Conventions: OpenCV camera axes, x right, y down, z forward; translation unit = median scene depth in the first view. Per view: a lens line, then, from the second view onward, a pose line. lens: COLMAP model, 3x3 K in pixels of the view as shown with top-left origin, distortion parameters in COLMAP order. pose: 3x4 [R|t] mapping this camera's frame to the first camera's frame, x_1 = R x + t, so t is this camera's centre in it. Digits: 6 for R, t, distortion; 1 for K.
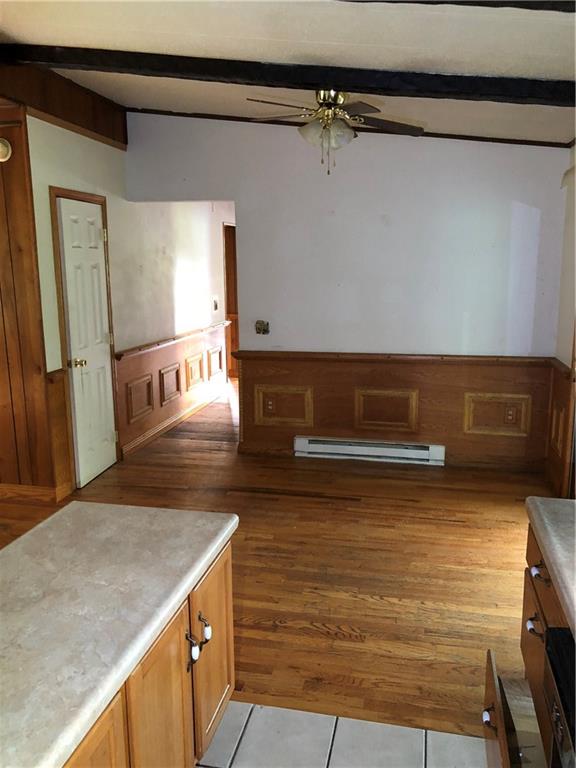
lens RADIAL K [[631.9, 0, 288.0], [0, 631.9, 384.0], [0, 0, 1]] dist [0.047061, 0.007373]
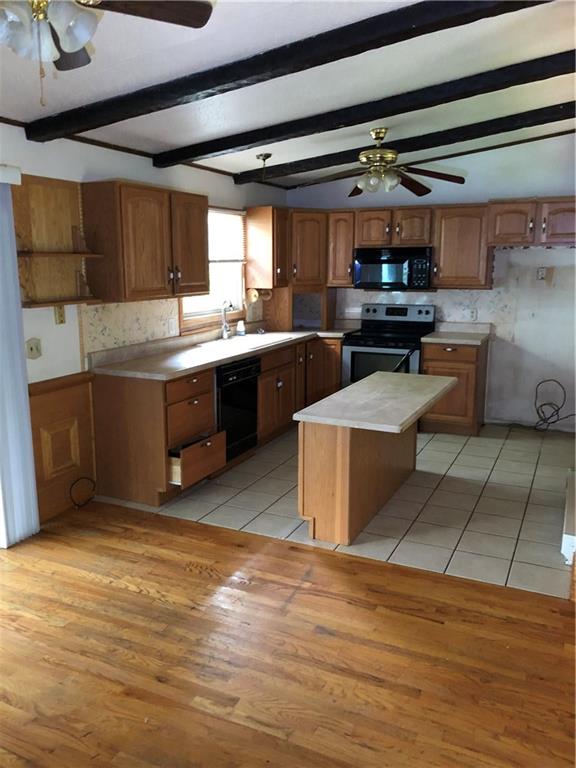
lens RADIAL K [[631.9, 0, 288.0], [0, 631.9, 384.0], [0, 0, 1]] dist [0.047061, 0.007373]
pose [[-0.977279, -0.029737, 0.209858, -0.182888], [0.051384, 0.927332, 0.370694, -0.216490], [-0.205632, 0.373055, -0.904735, 1.092234]]
